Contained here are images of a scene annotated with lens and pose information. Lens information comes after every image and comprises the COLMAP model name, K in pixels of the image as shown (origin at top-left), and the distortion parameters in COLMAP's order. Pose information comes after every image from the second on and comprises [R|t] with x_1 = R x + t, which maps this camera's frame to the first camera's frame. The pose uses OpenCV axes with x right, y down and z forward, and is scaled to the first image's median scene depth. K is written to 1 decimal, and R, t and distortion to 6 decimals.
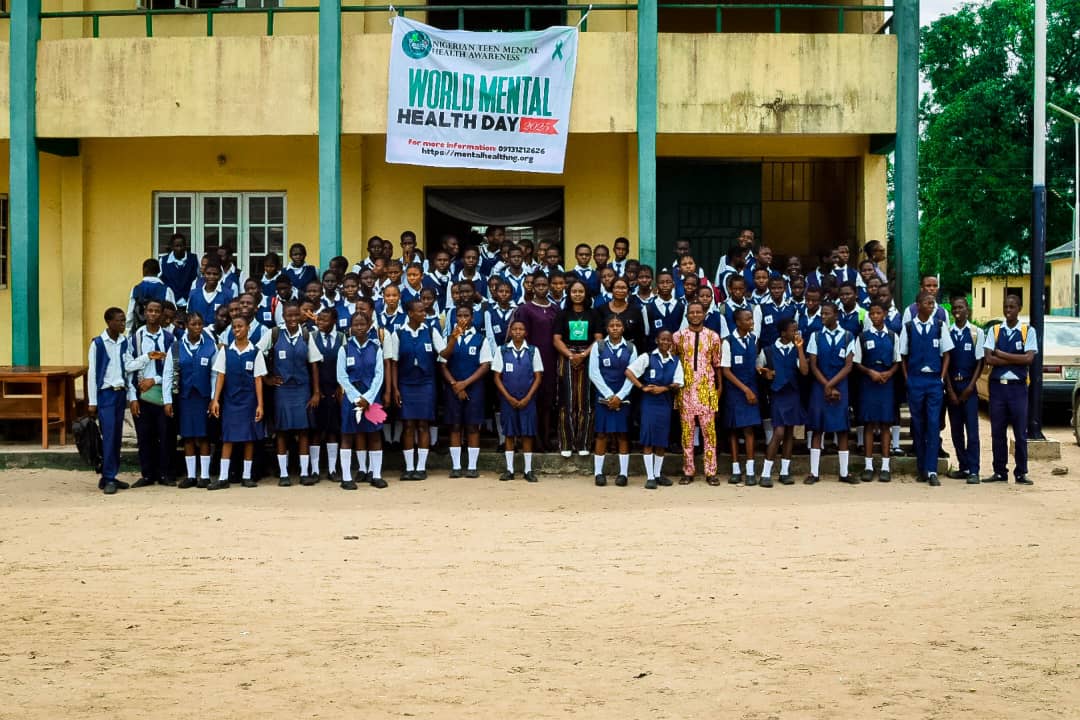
lens RADIAL K [[1674.1, 0, 540.0], [0, 1674.1, 360.0], [0, 0, 1]] dist [-0.215577, 0.158307]
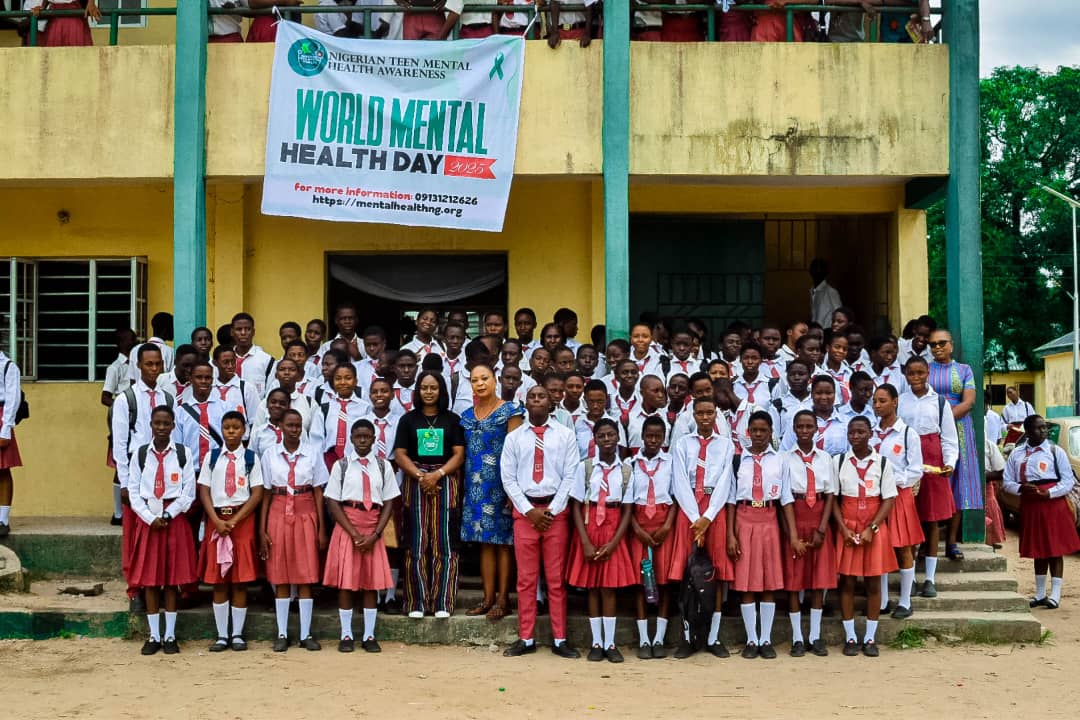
lens RADIAL K [[1586.3, 0, 577.2], [0, 1586.3, 355.7], [0, 0, 1]] dist [-0.192183, 0.108653]
pose [[0.999106, -0.000734, 0.042274, 0.017060], [0.003440, 0.997946, -0.063964, -0.010666], [-0.042140, 0.064052, 0.997056, 0.301194]]
